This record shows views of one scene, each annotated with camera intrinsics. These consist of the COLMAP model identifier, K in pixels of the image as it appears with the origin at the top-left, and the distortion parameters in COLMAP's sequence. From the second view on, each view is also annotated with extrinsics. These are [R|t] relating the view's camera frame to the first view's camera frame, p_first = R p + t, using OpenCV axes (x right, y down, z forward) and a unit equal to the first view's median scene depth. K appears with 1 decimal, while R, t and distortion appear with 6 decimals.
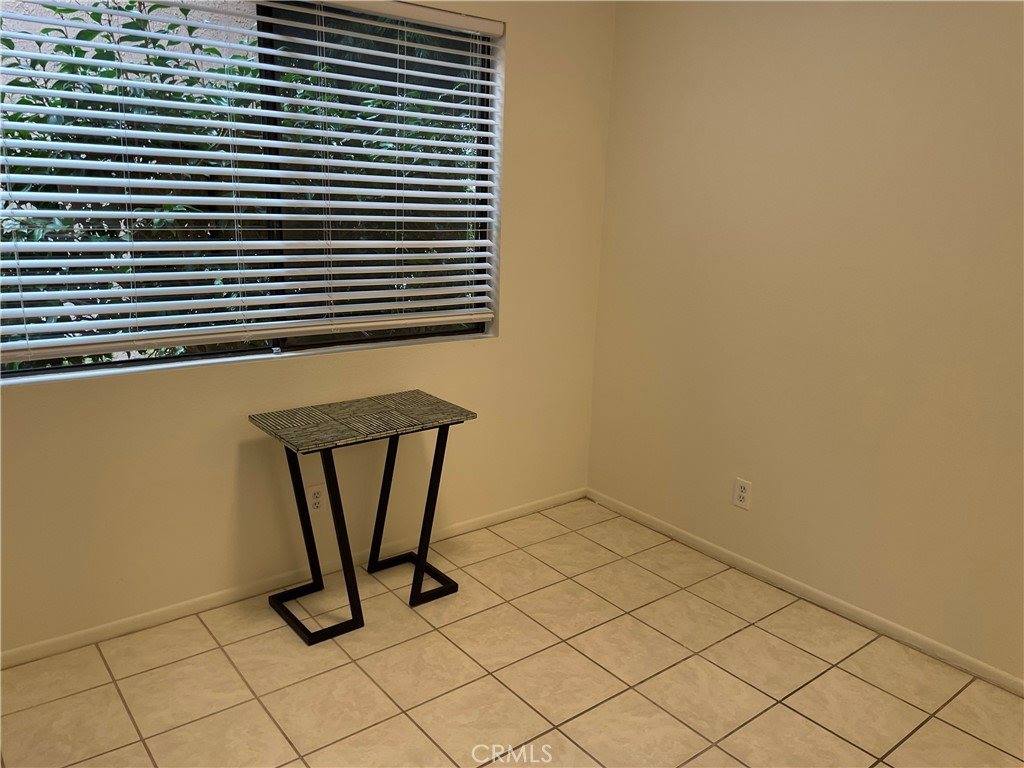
lens RADIAL K [[770.2, 0, 514.5], [0, 770.2, 398.2], [0, 0, 1]] dist [0.122278, -0.139679]
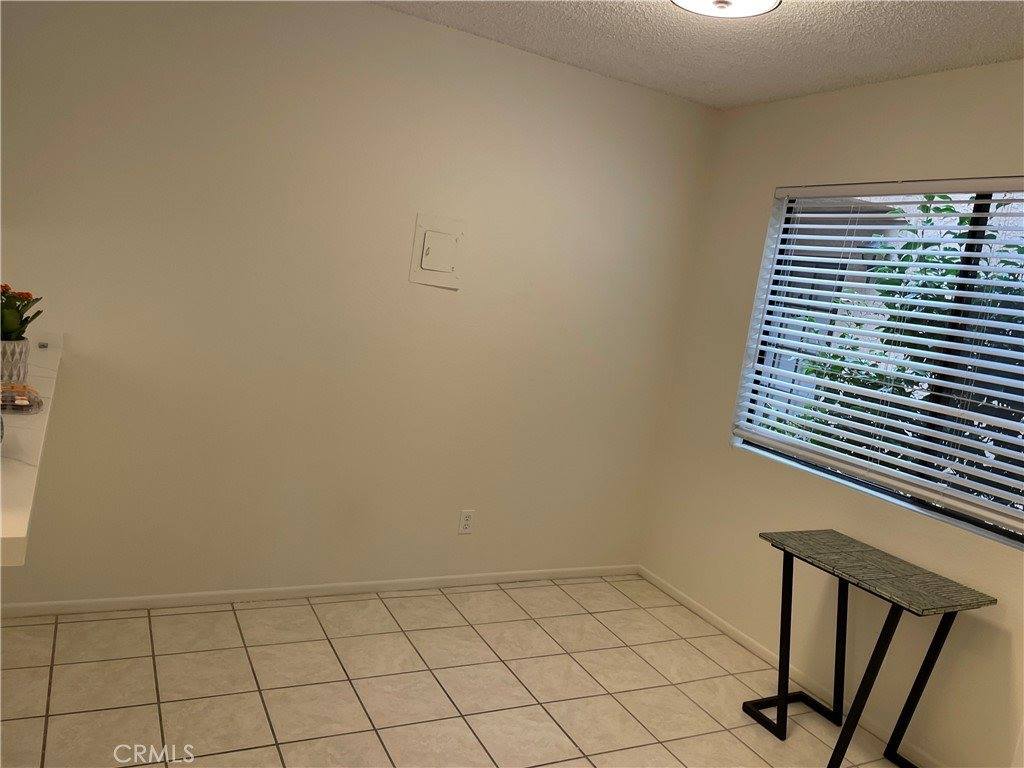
lens RADIAL K [[770.2, 0, 514.5], [0, 770.2, 398.2], [0, 0, 1]] dist [0.122278, -0.139679]
pose [[-0.209183, 0.074962, -0.974999, 0.920217], [-0.394405, 0.905896, 0.154267, -0.155089], [0.894811, 0.416814, -0.159933, 0.686202]]
